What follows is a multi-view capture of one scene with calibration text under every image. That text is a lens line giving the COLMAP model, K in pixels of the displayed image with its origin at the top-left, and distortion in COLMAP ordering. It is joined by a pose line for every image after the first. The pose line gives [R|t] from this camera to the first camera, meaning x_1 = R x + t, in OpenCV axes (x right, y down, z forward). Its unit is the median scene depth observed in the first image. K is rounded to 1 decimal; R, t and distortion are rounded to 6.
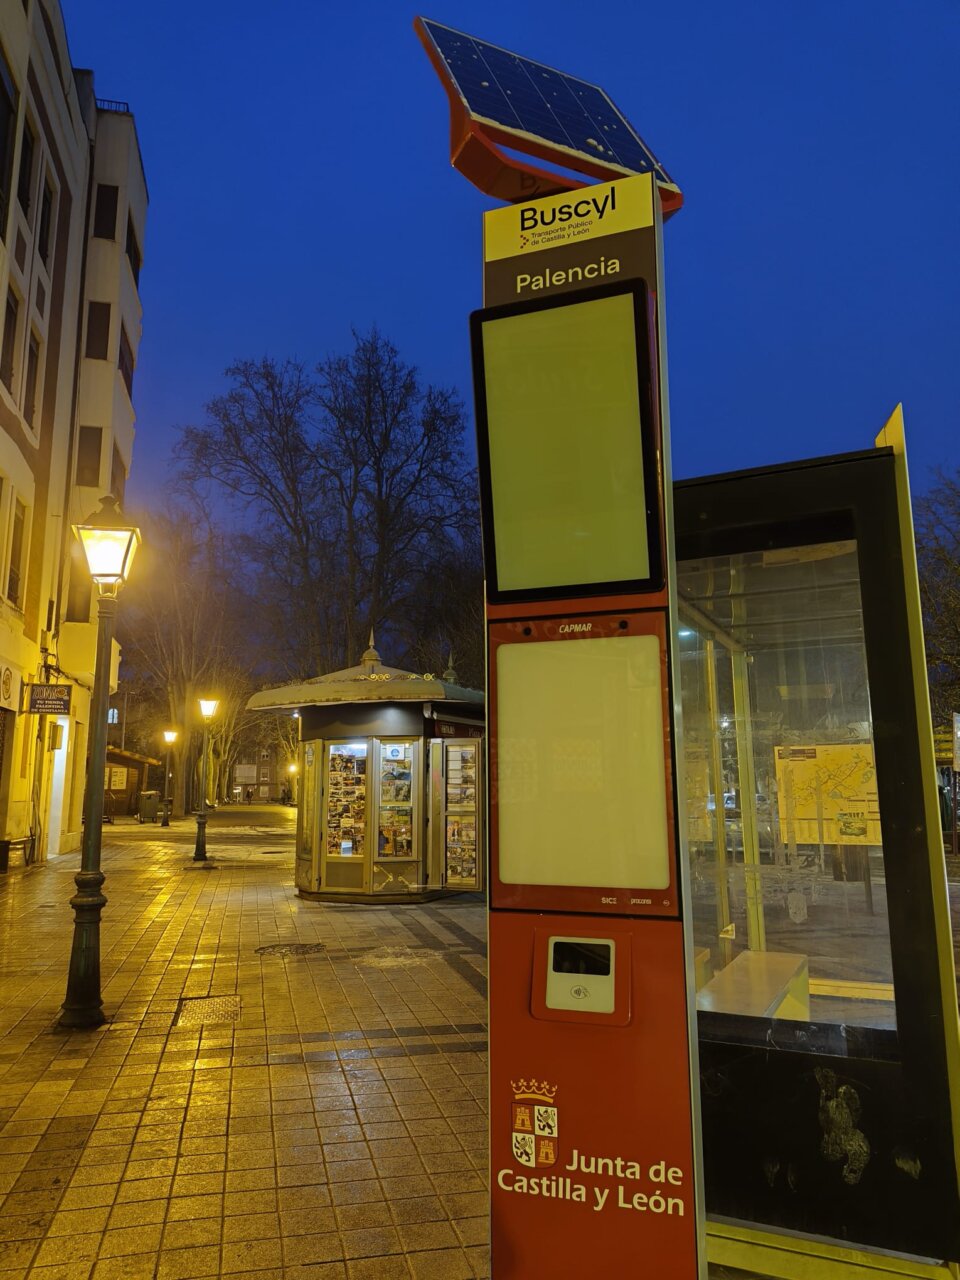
lens RADIAL K [[847.2, 0, 480.0], [0, 847.2, 640.0], [0, 0, 1]] dist [0.000531, -0.003490]
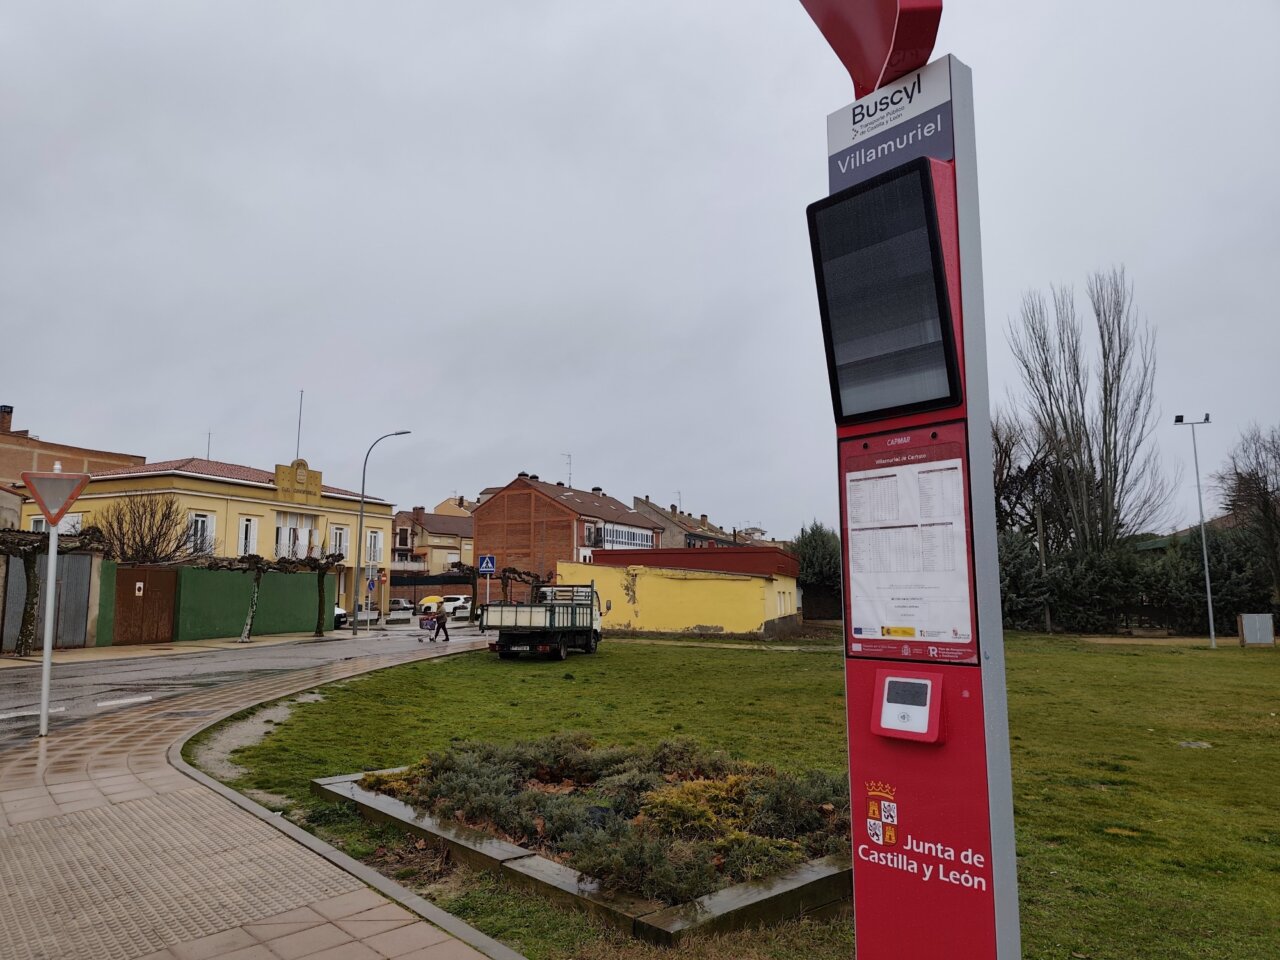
lens RADIAL K [[847.2, 0, 640.0], [0, 847.2, 480.0], [0, 0, 1]] dist [0.000531, -0.003490]
pose [[0.871517, -0.057142, -0.487025, 0.418486], [0.077908, 0.996707, 0.022471, -0.014817], [0.484137, -0.057527, 0.873099, -0.327368]]
